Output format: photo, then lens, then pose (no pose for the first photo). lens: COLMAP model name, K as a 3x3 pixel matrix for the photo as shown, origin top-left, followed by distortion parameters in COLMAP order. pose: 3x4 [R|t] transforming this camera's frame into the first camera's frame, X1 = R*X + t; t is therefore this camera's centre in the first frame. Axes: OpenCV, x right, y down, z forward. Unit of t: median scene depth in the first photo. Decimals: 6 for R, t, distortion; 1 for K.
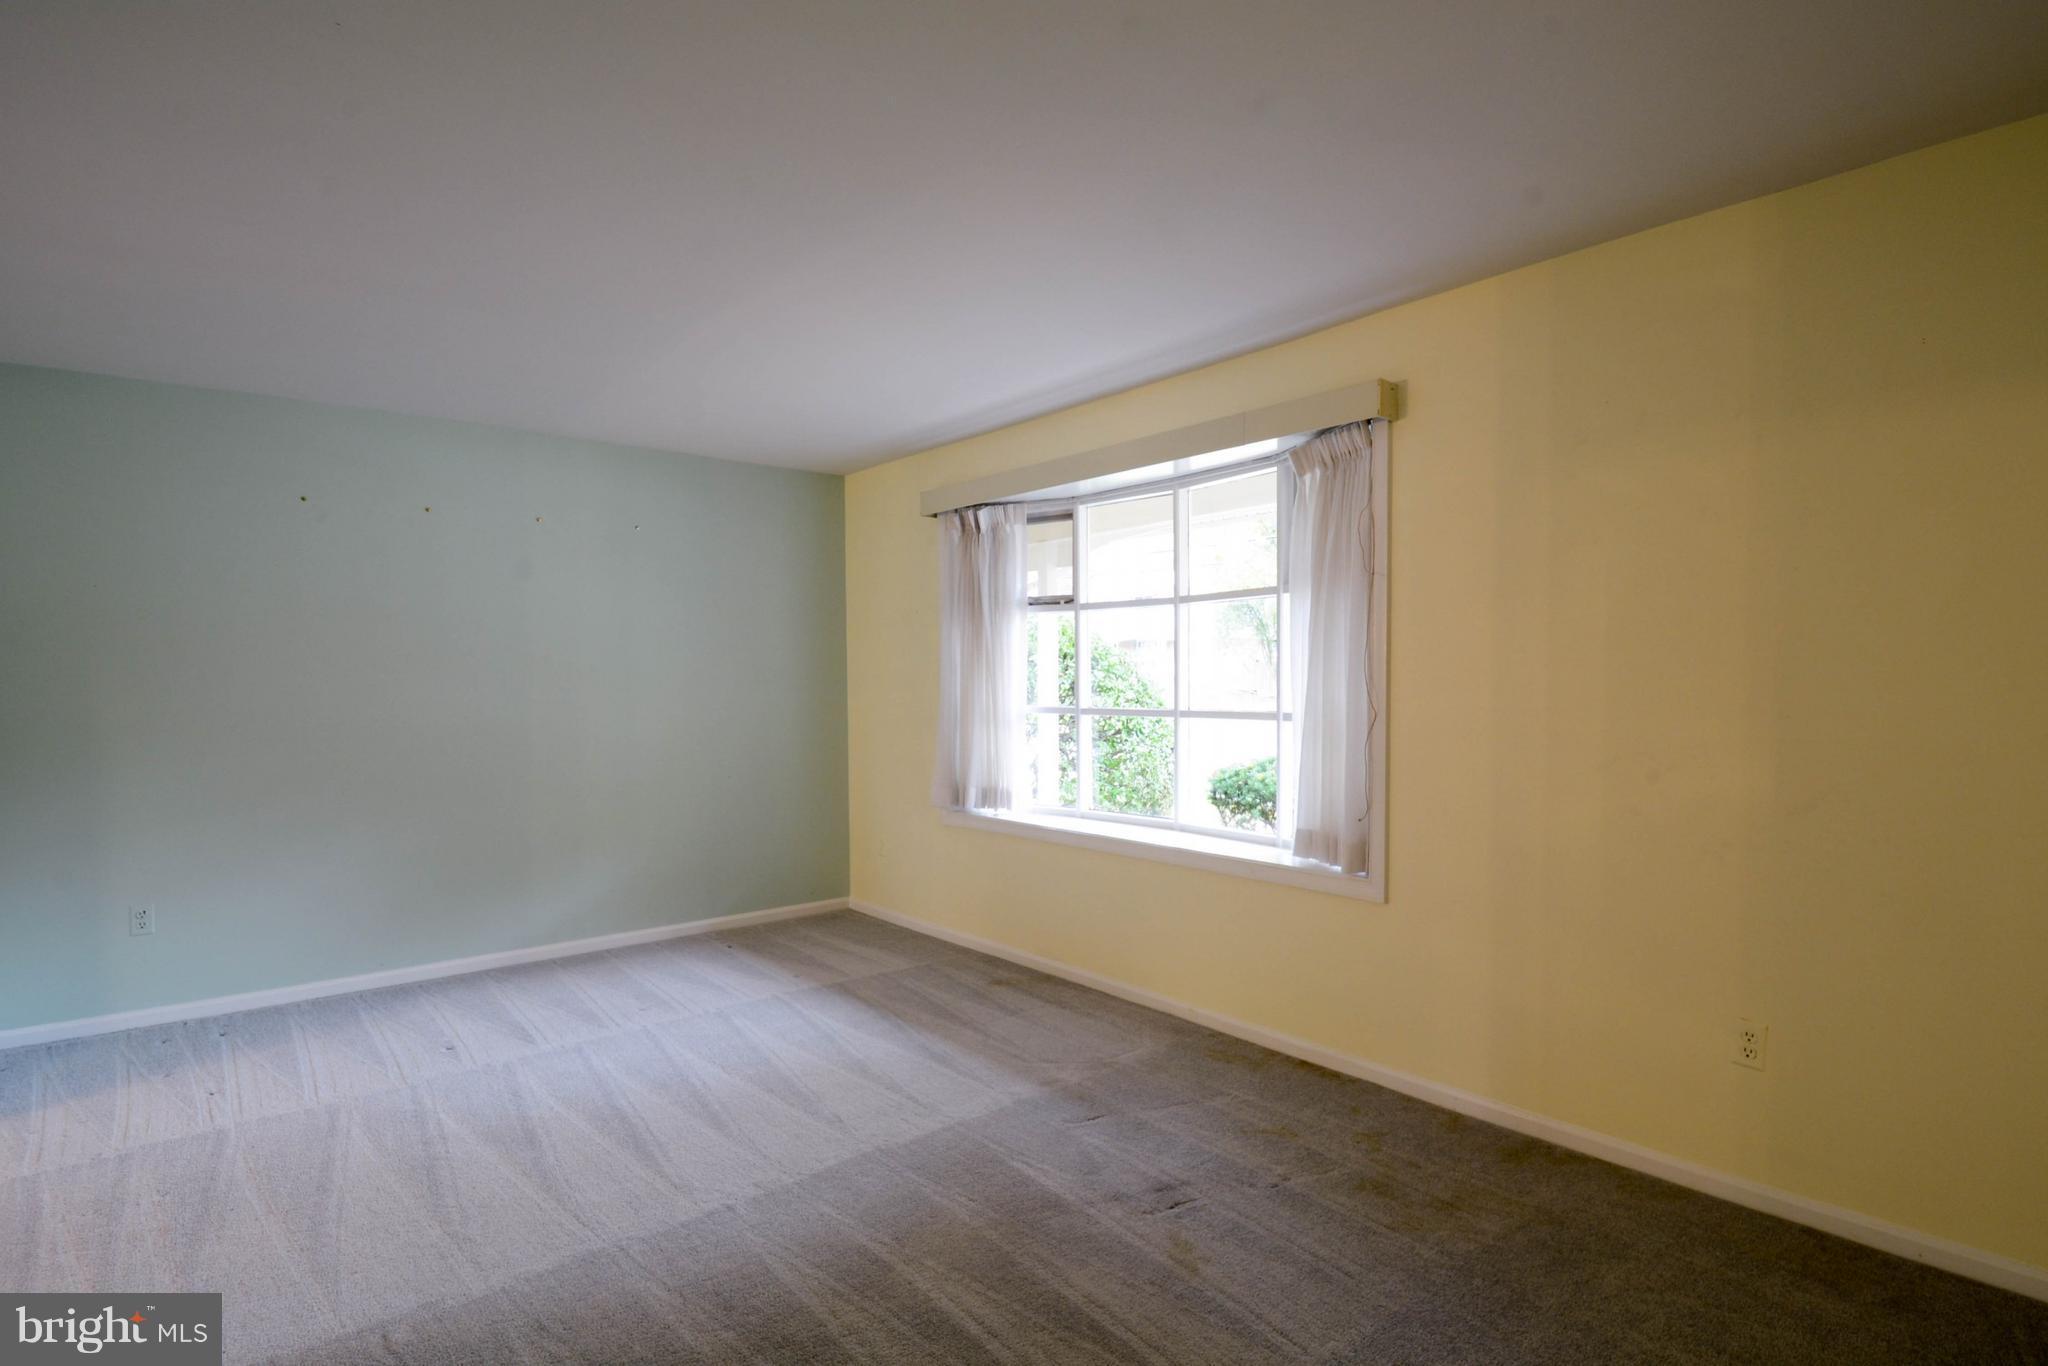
lens RADIAL K [[1028.9, 0, 964.7], [0, 1028.9, 688.2], [0, 0, 1]] dist [0.000263, 0.000029]
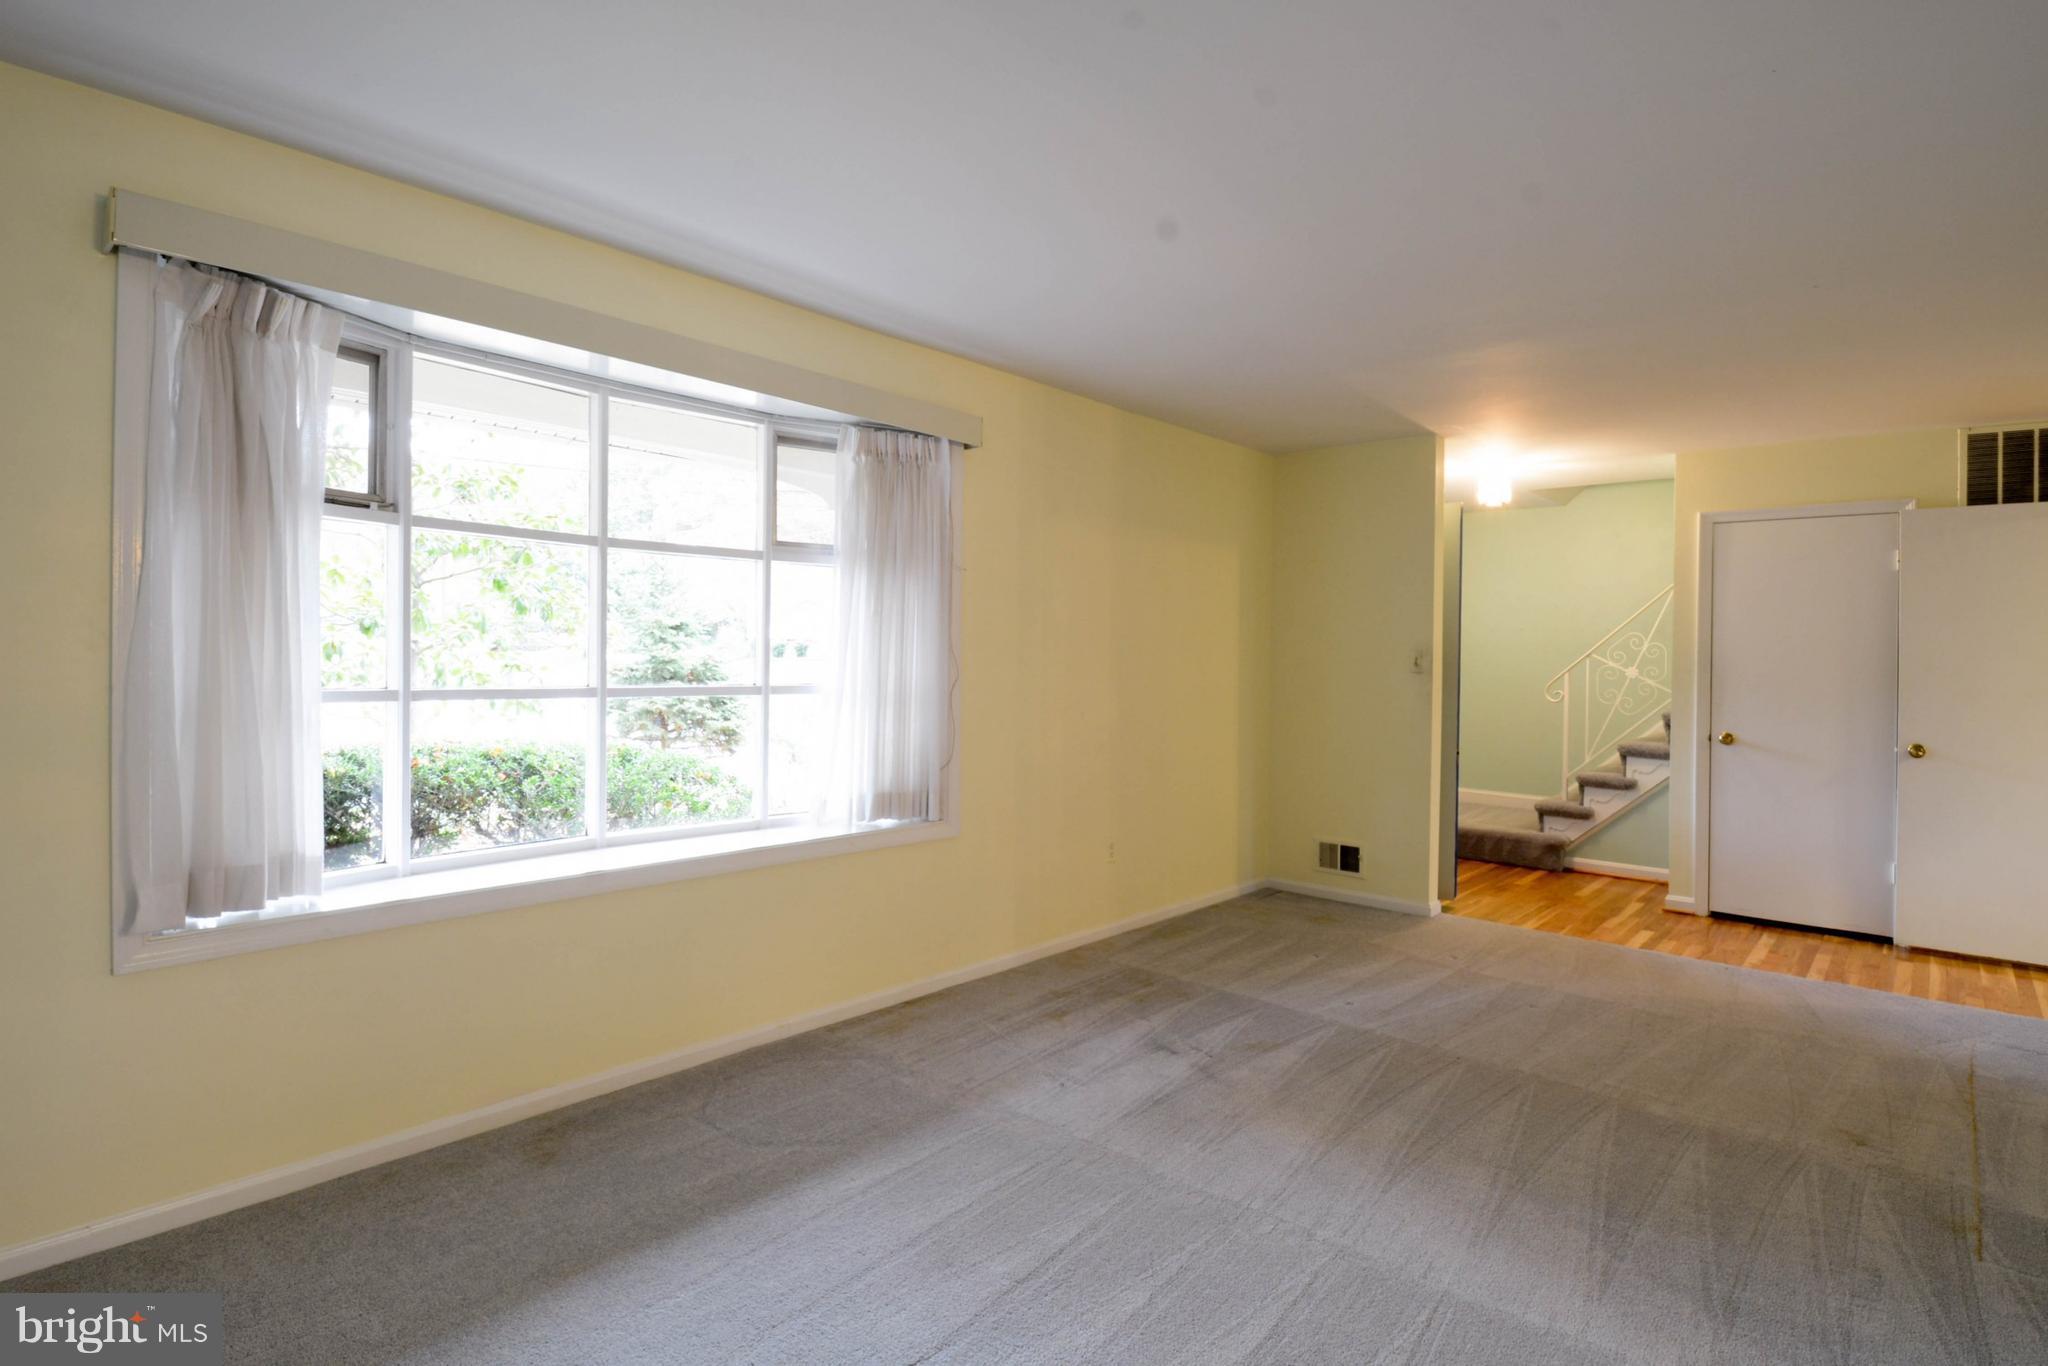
lens RADIAL K [[1023.4, 0, 1026.0], [0, 1023.4, 658.7], [0, 0, 1]] dist [-0.000013, -0.000136]
pose [[-0.186905, -0.009075, 0.982336, -0.779212], [-0.017540, 0.999829, 0.005900, -0.013857], [-0.982221, -0.016127, -0.187032, 1.100385]]
